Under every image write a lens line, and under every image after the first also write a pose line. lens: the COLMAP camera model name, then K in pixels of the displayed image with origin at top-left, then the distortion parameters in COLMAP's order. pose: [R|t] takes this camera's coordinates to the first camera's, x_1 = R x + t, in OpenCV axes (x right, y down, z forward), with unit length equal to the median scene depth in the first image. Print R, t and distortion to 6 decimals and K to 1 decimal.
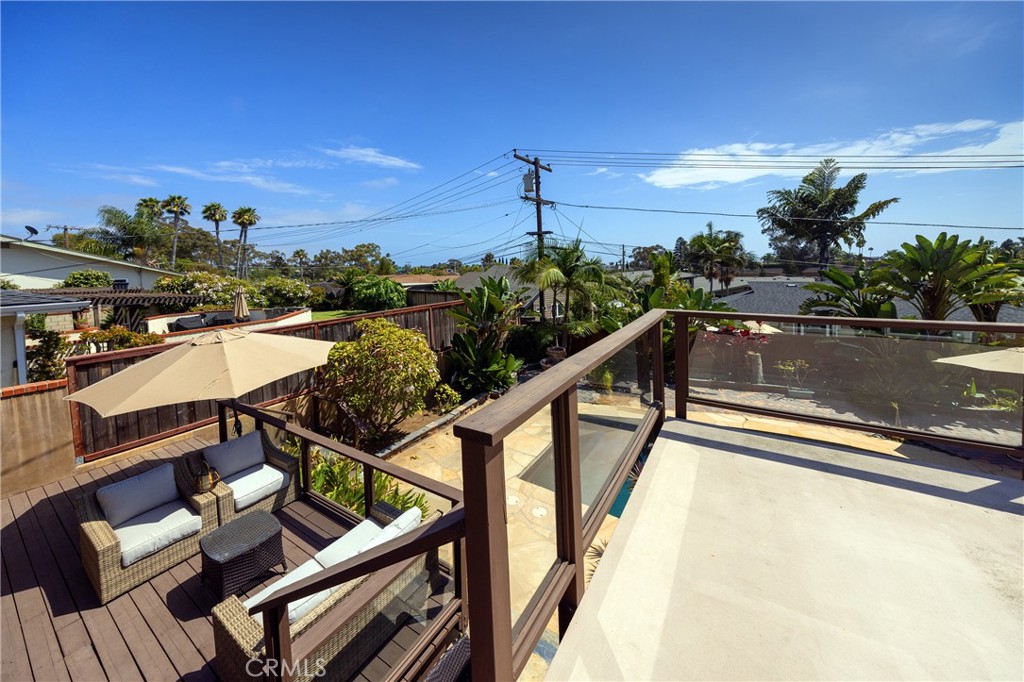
lens RADIAL K [[317.4, 0, 512.1], [0, 317.4, 277.8], [0, 0, 1]] dist [-0.001797, -0.000147]
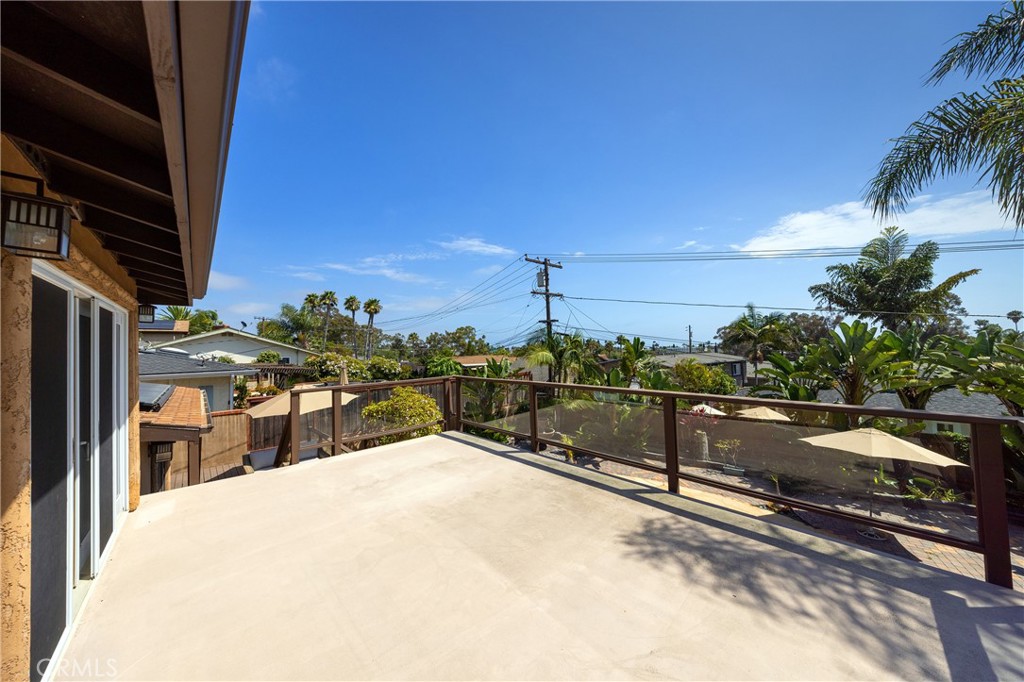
lens RADIAL K [[328.5, 0, 509.9], [0, 328.5, 338.5], [0, 0, 1]] dist [0.000972, -0.000129]
pose [[0.952563, -0.007984, -0.304237, 0.217991], [-0.011123, 0.998075, -0.061017, -0.001588], [0.304138, 0.061507, 0.950640, -0.131186]]
